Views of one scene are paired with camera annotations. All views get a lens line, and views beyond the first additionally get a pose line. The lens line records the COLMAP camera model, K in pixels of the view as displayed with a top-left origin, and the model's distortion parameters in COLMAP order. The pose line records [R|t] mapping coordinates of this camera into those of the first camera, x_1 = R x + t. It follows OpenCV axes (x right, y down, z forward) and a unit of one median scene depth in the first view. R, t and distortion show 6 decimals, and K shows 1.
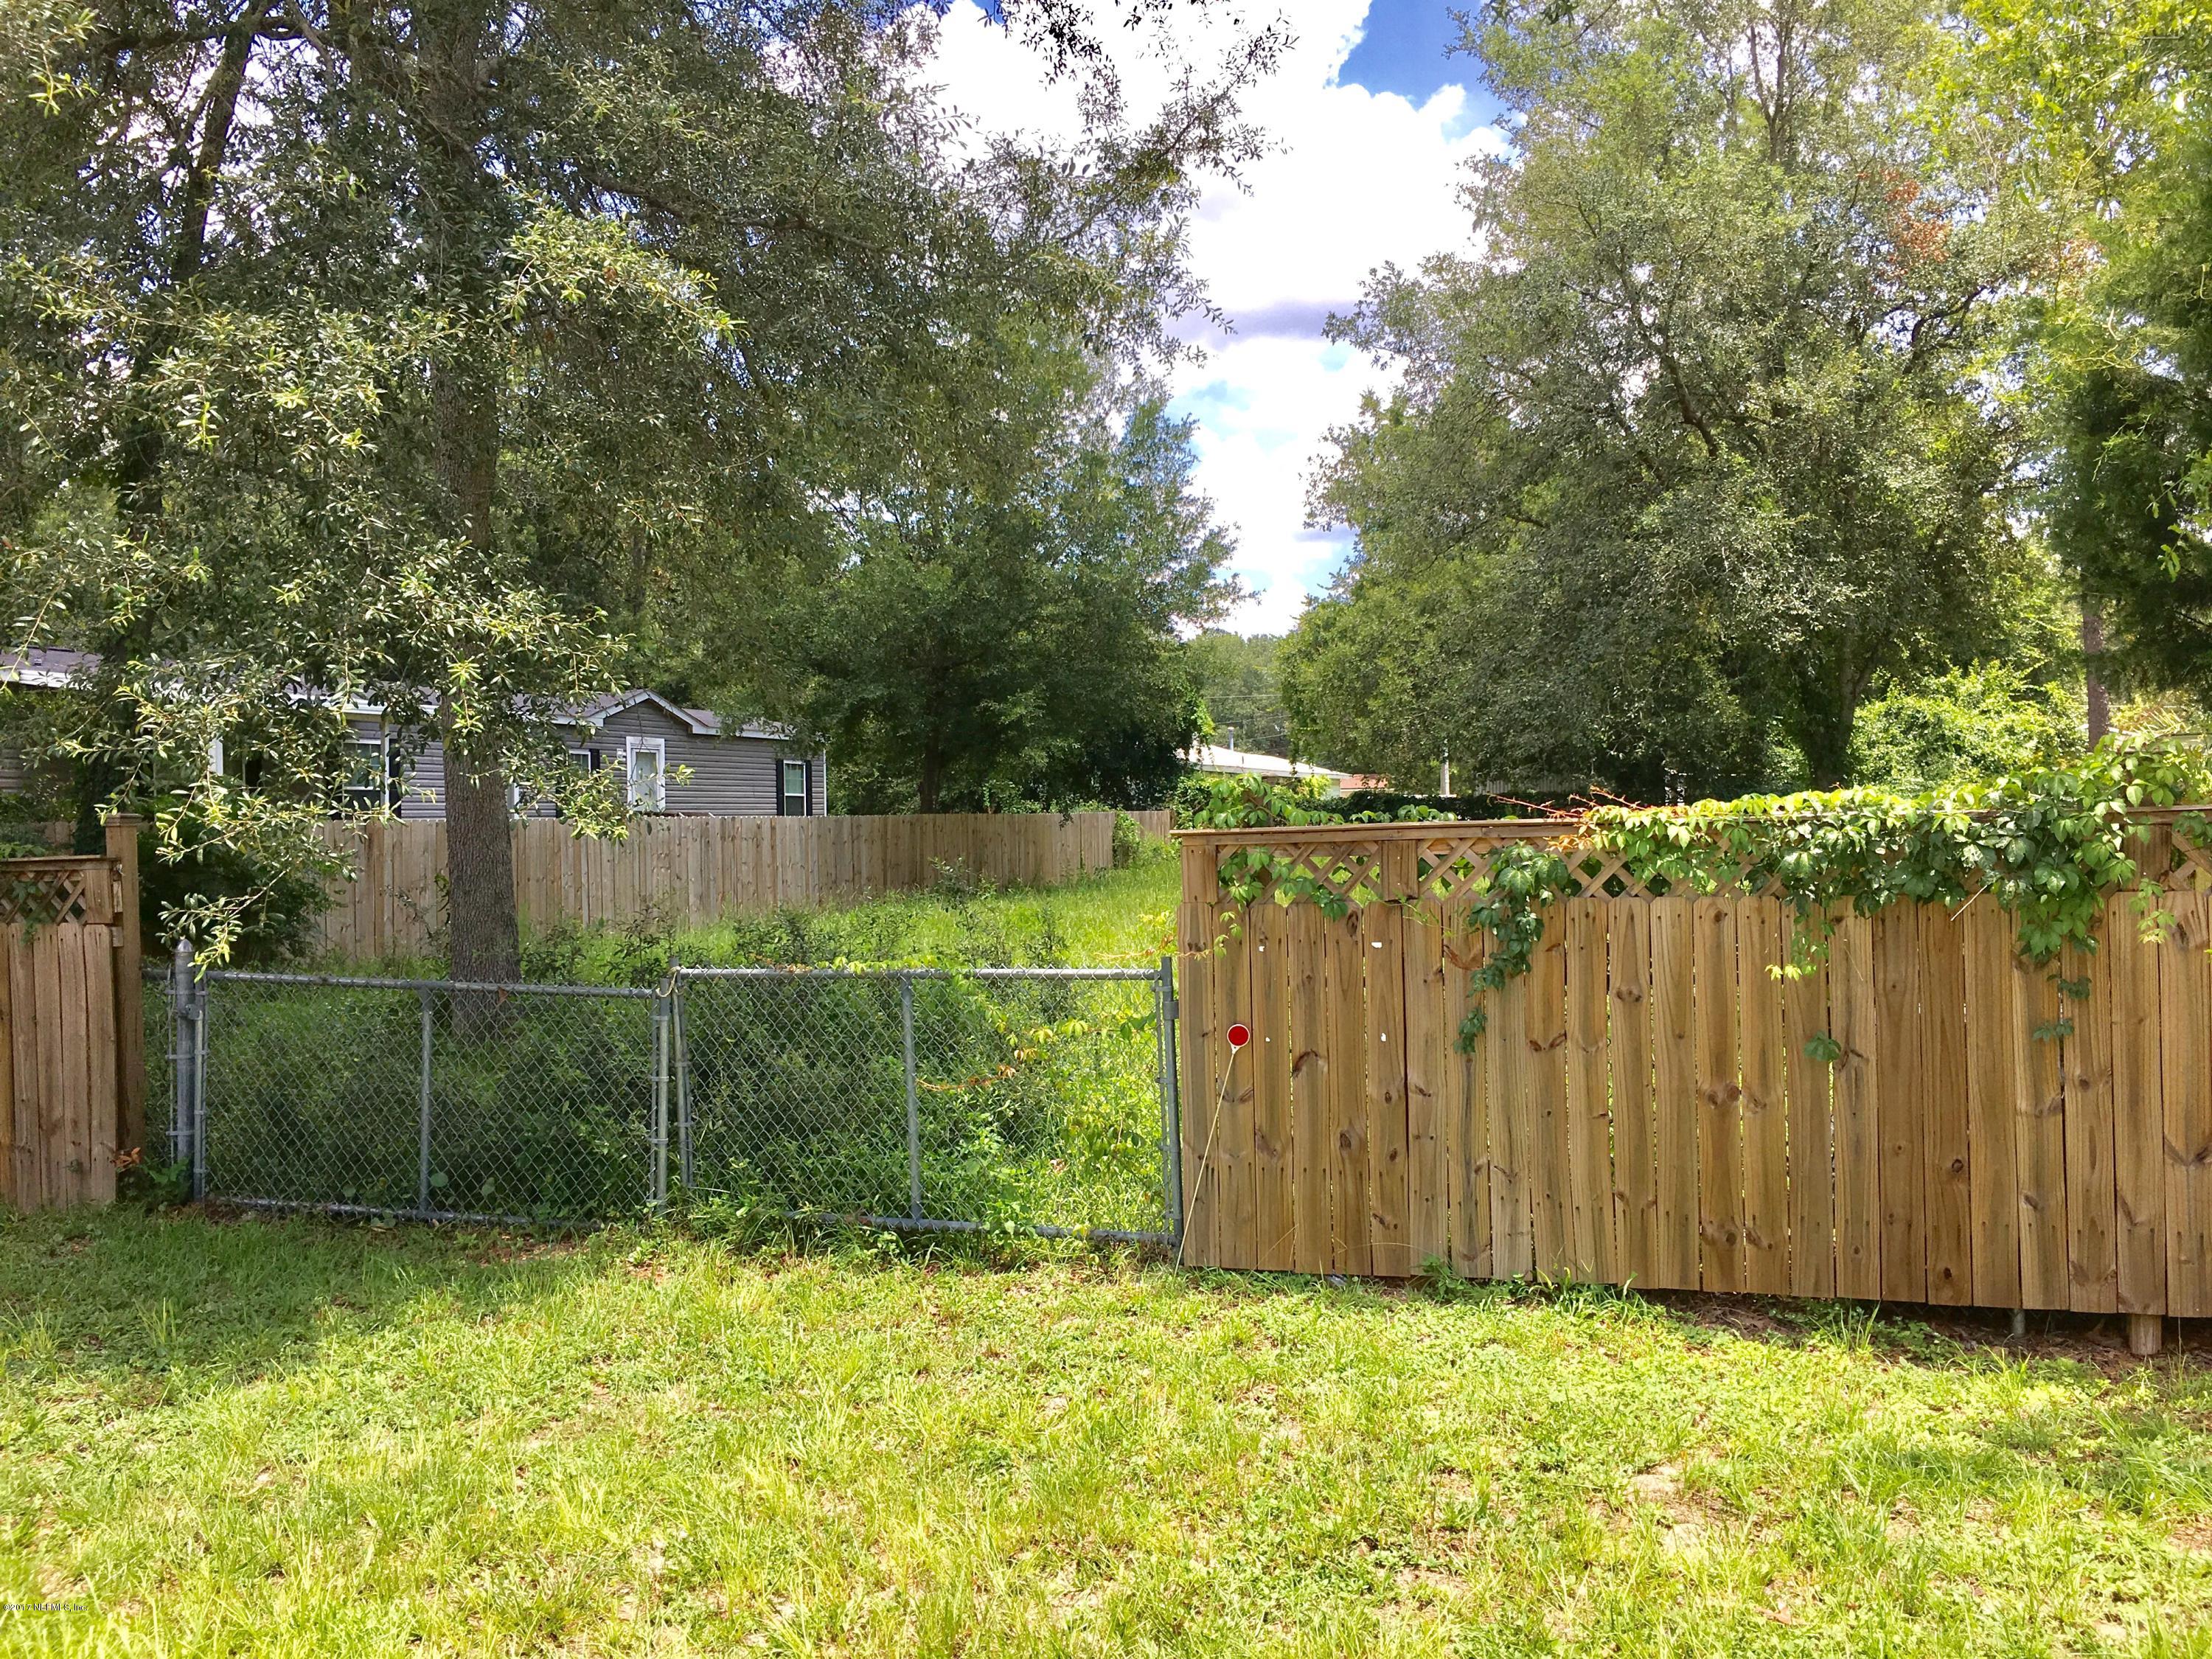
lens RADIAL K [[1896.7, 0, 1106.0], [0, 1896.7, 829.5], [0, 0, 1]] dist [0.082937, -0.120016]
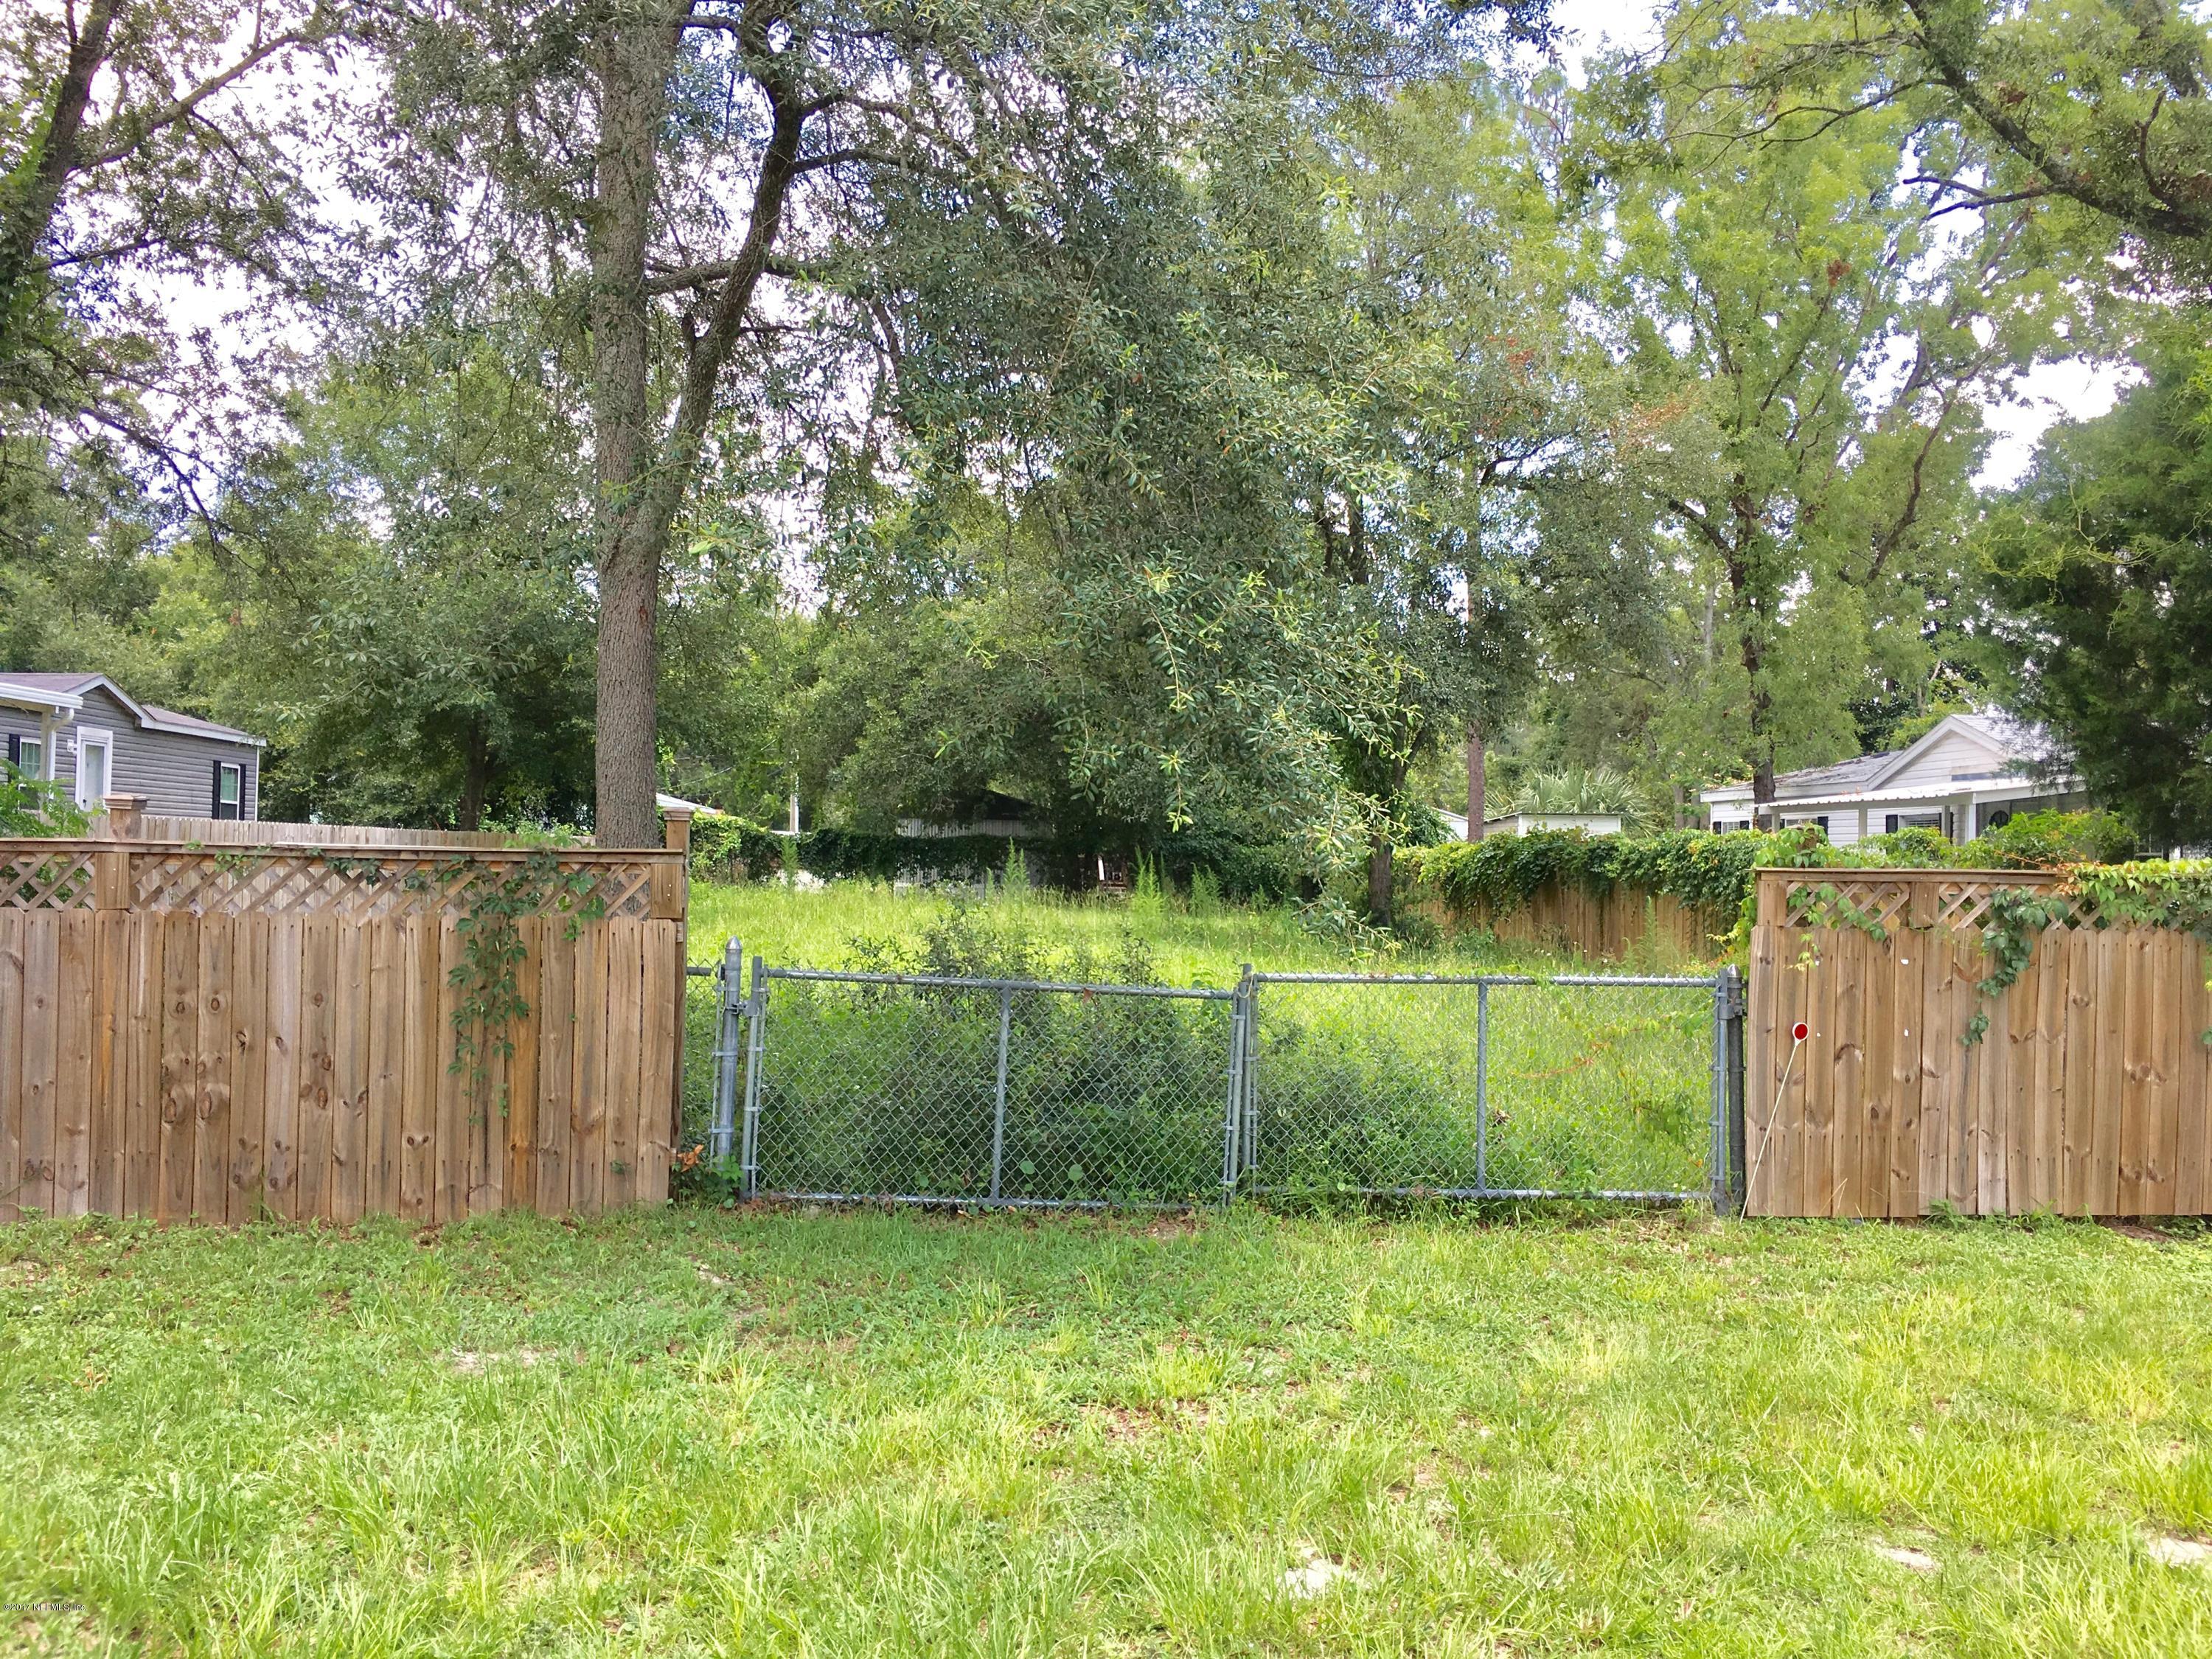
lens RADIAL K [[1896.7, 0, 1106.0], [0, 1896.7, 829.5], [0, 0, 1]] dist [0.082937, -0.120016]
pose [[0.913757, 0.046376, 0.403604, -0.206935], [-0.038074, 0.998866, -0.028576, 0.006578], [-0.404472, 0.010745, 0.914487, 0.004180]]
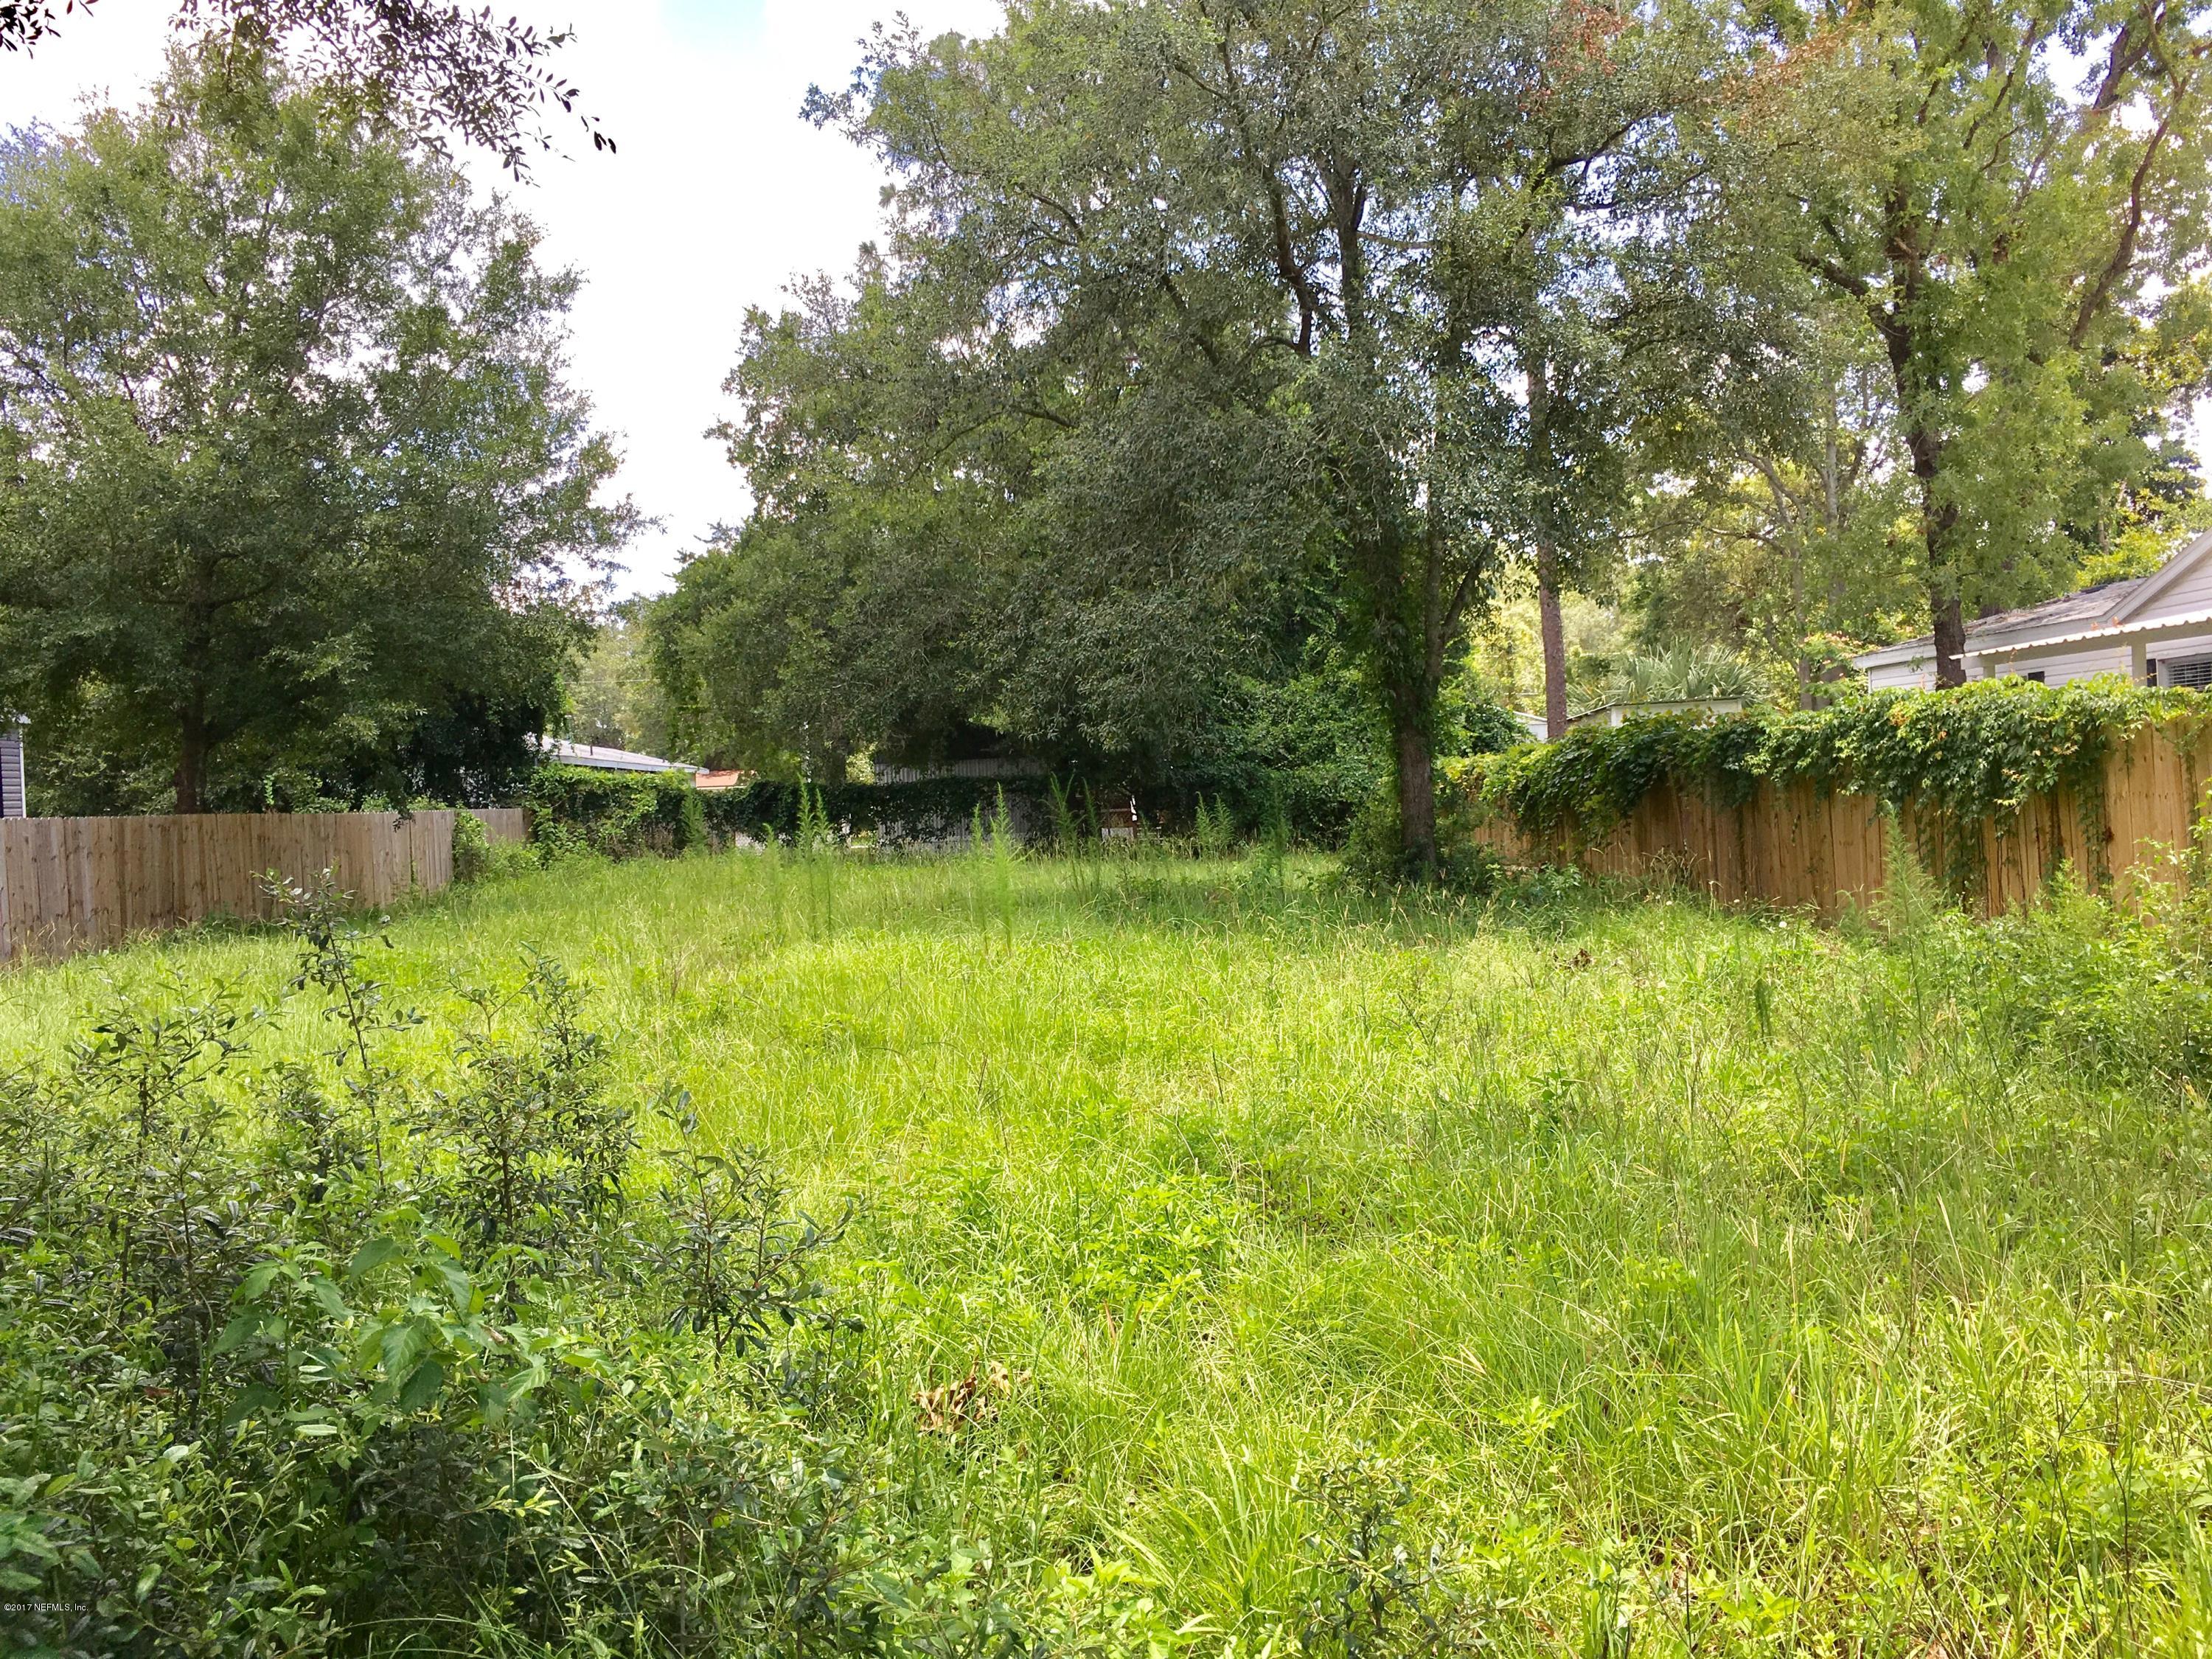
lens RADIAL K [[1874.3, 0, 1116.5], [0, 1874.3, 823.2], [0, 0, 1]] dist [0.087772, -0.106570]
pose [[0.932052, -0.024870, 0.361469, -0.030484], [0.026494, 0.999649, 0.000463, 0.004105], [-0.361353, 0.009145, 0.932384, 0.244540]]
